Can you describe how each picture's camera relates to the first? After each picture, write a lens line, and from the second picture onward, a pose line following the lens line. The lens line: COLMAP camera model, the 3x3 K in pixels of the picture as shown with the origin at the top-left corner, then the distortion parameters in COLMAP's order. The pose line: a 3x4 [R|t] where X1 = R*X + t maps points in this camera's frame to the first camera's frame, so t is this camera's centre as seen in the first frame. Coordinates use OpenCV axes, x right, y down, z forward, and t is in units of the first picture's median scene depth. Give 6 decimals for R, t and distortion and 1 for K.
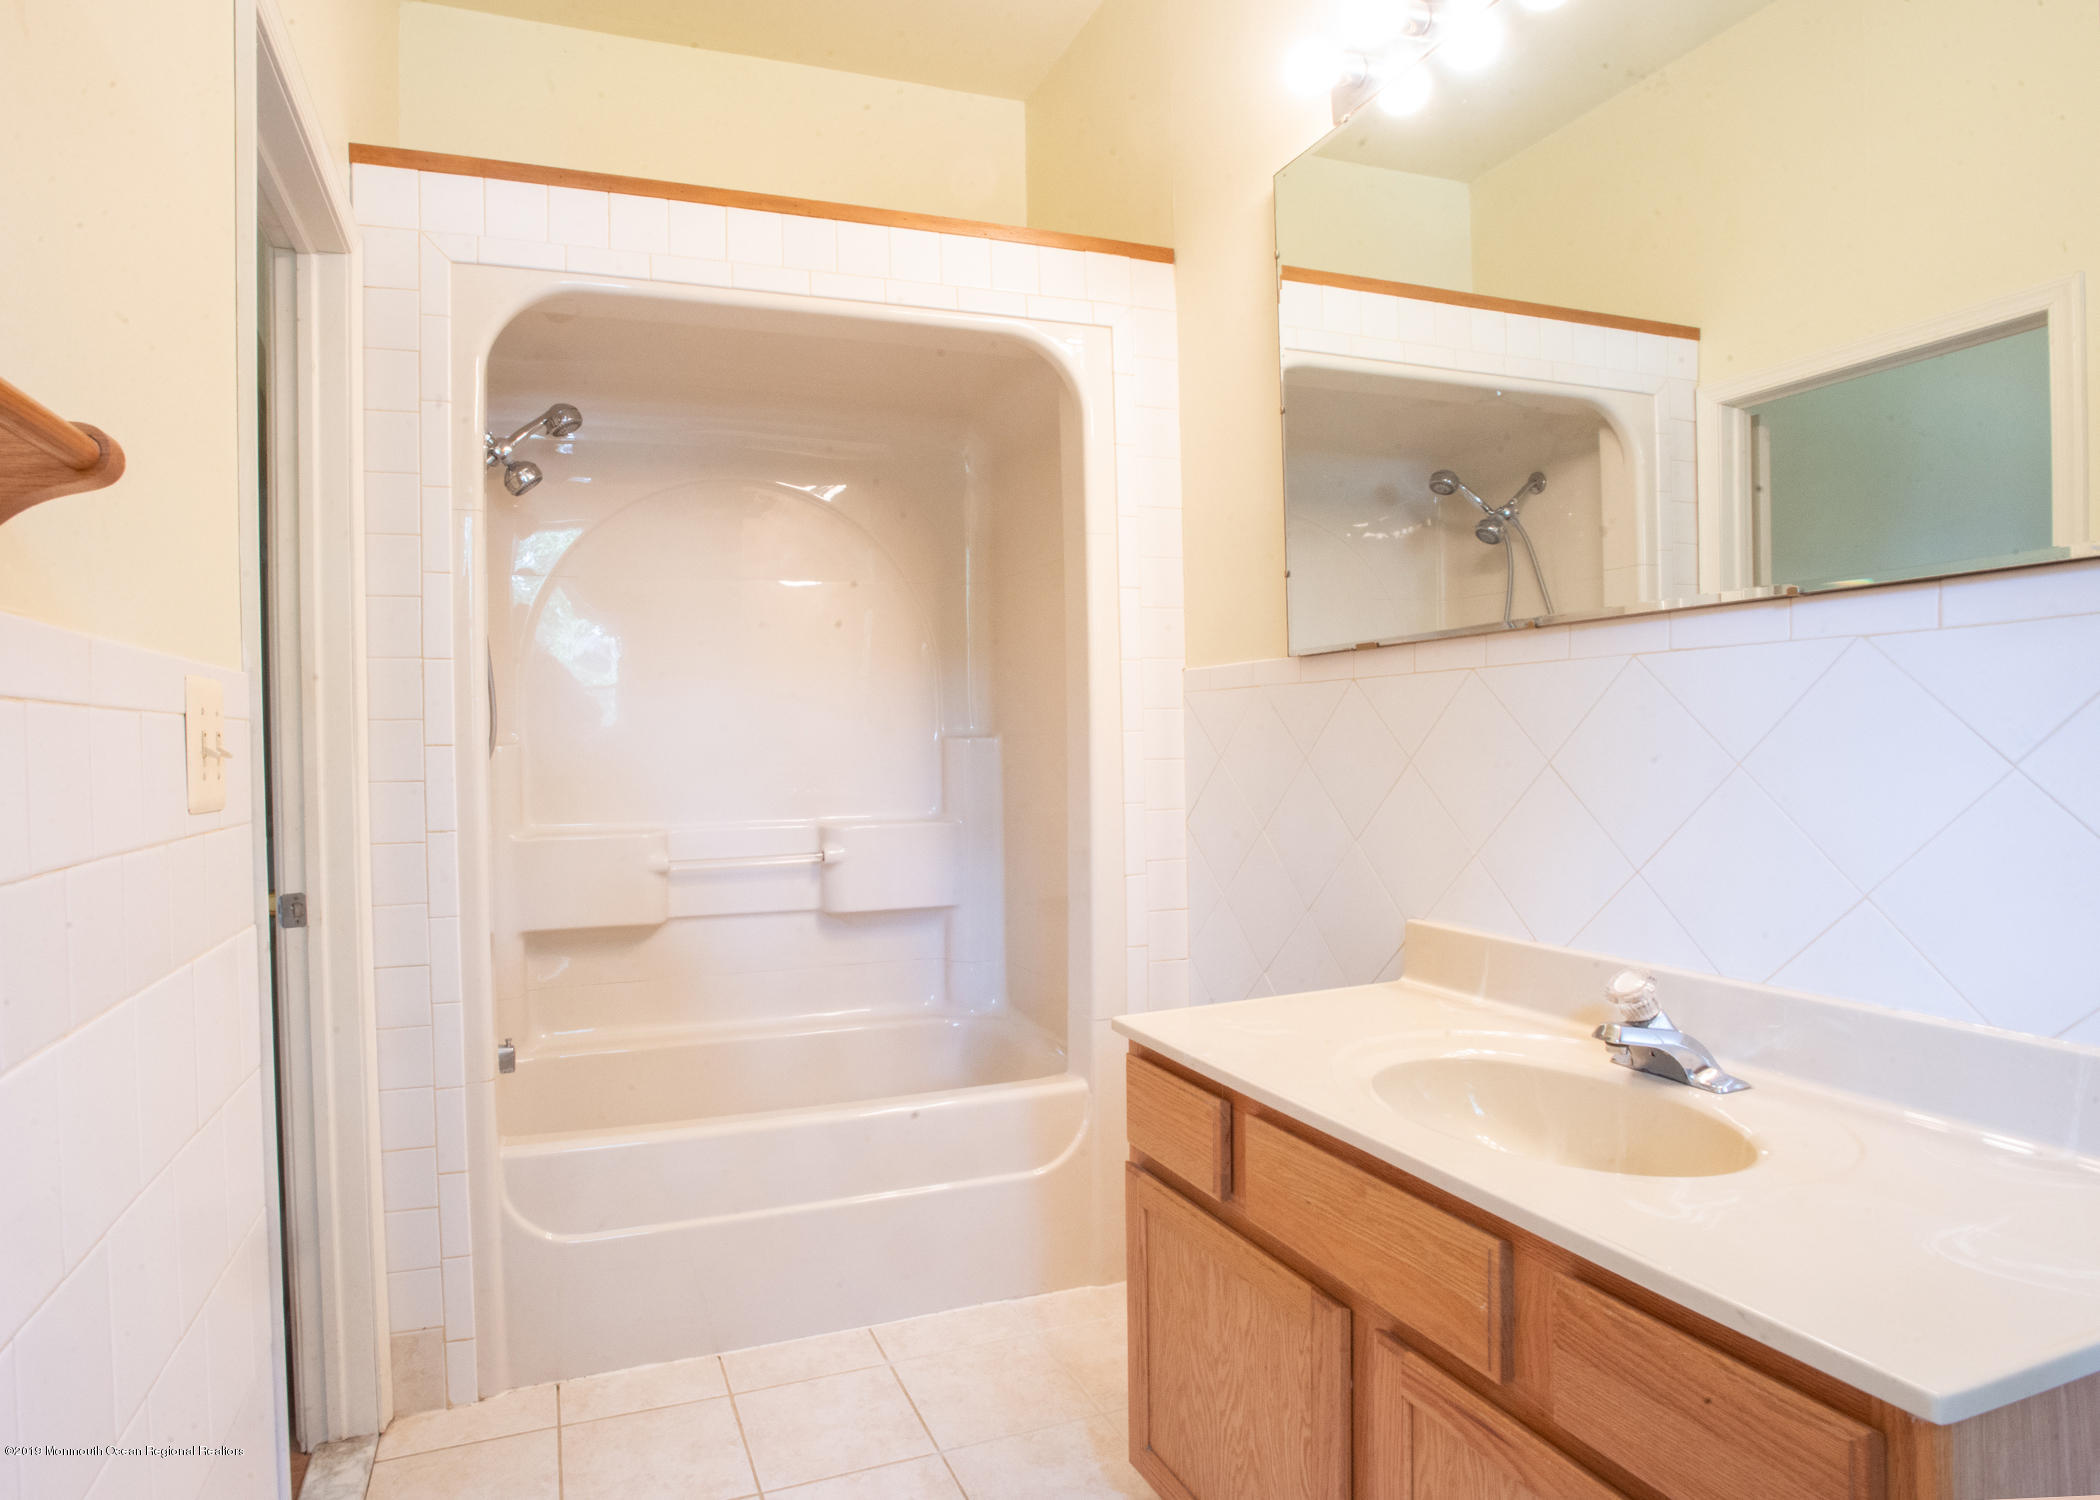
lens RADIAL K [[1128.5, 0, 1050.0], [0, 1128.5, 750.0], [0, 0, 1]] dist [-0.038103, 0.000426]
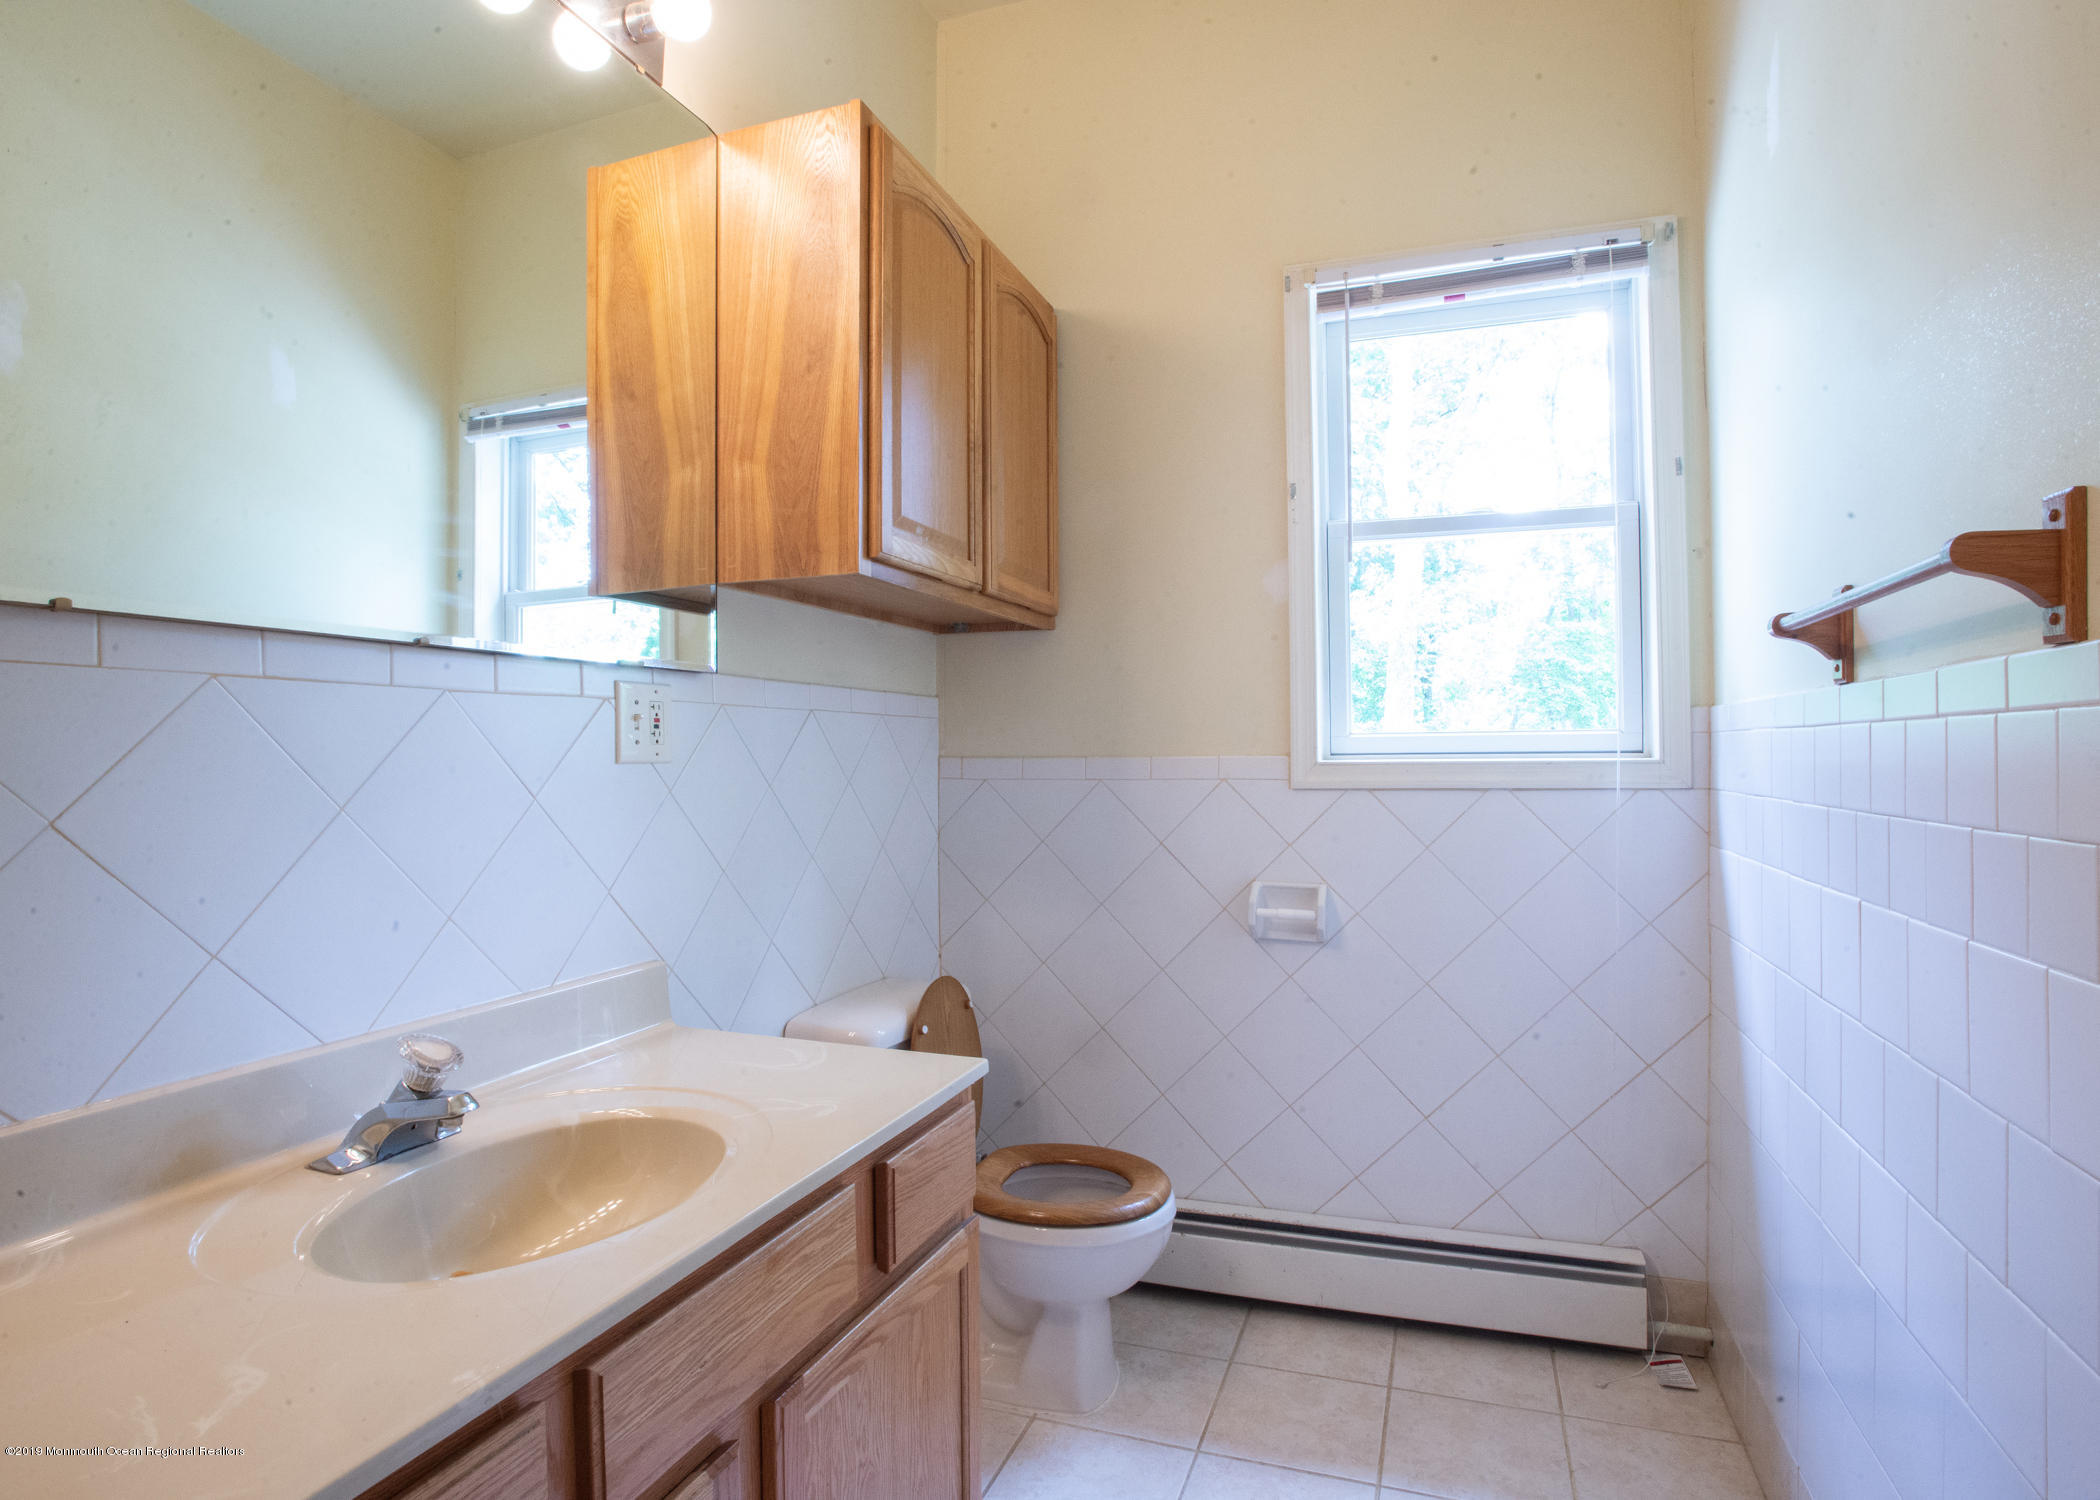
lens RADIAL K [[1128.5, 0, 1050.0], [0, 1128.5, 750.0], [0, 0, 1]] dist [-0.038103, 0.000426]
pose [[-0.725304, 0.034161, 0.687581, -0.481830], [0.035296, 0.999300, -0.012415, -0.005652], [-0.687523, 0.015264, -0.726002, 1.371867]]
